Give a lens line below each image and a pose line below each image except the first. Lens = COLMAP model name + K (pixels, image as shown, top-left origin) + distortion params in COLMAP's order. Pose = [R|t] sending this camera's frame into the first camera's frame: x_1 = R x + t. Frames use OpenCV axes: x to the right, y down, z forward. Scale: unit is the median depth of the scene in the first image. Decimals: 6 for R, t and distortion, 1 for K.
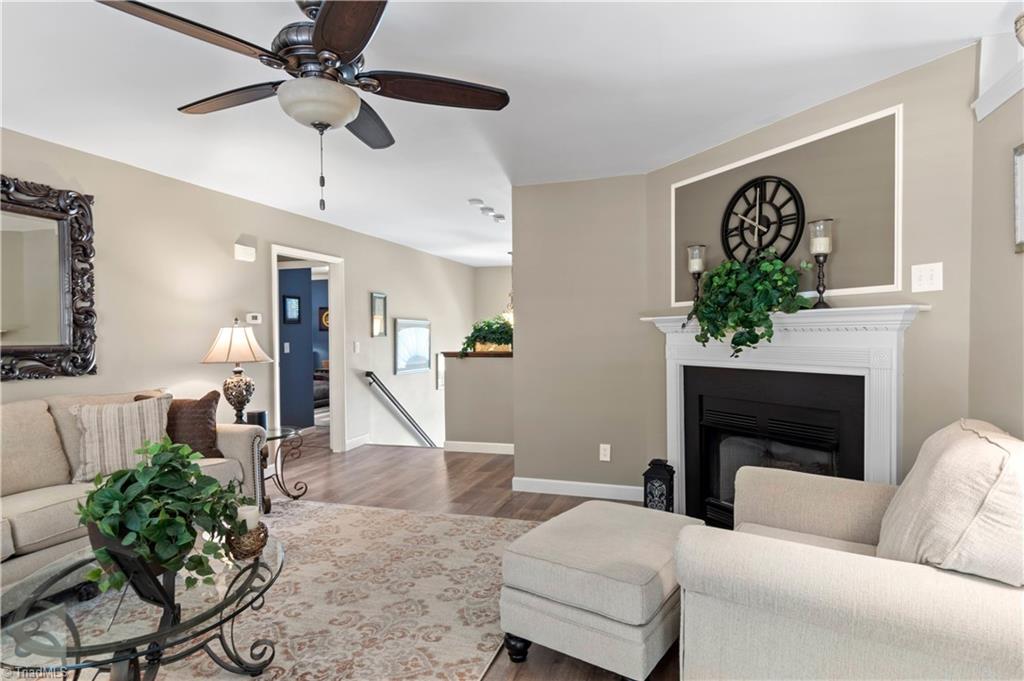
lens RADIAL K [[546.4, 0, 541.3], [0, 546.4, 341.7], [0, 0, 1]] dist [-0.003775, -0.007291]
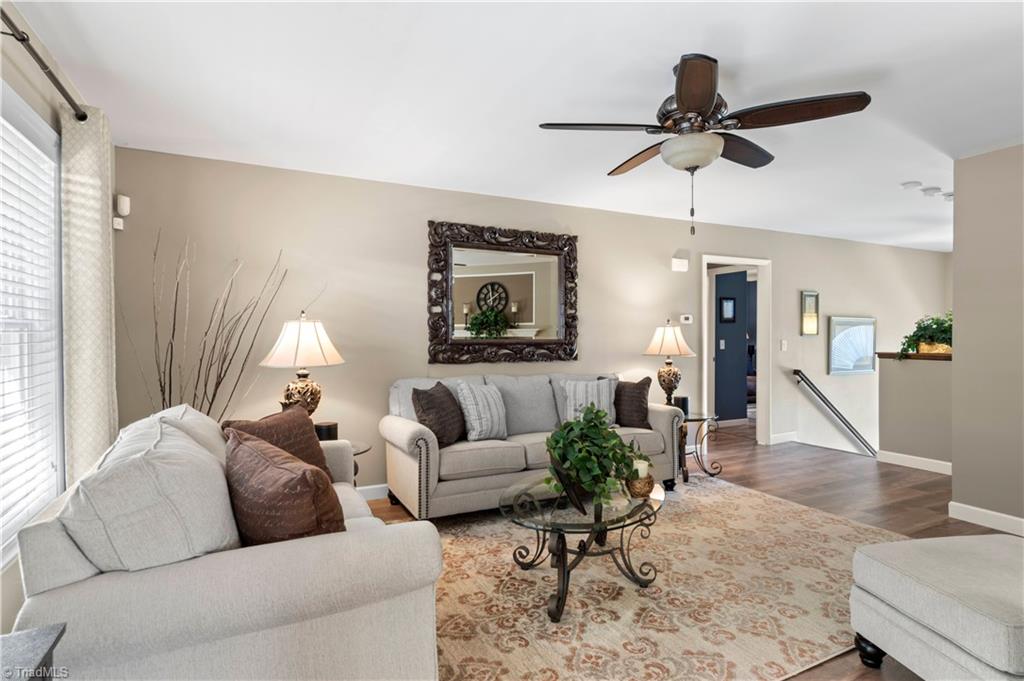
lens RADIAL K [[546.4, 0, 541.3], [0, 546.4, 341.7], [0, 0, 1]] dist [-0.003775, -0.007291]
pose [[0.694060, 0.016601, -0.719726, 0.154993], [-0.013036, 0.999860, 0.010492, -0.002782], [0.719800, 0.002101, 0.694179, -0.071696]]
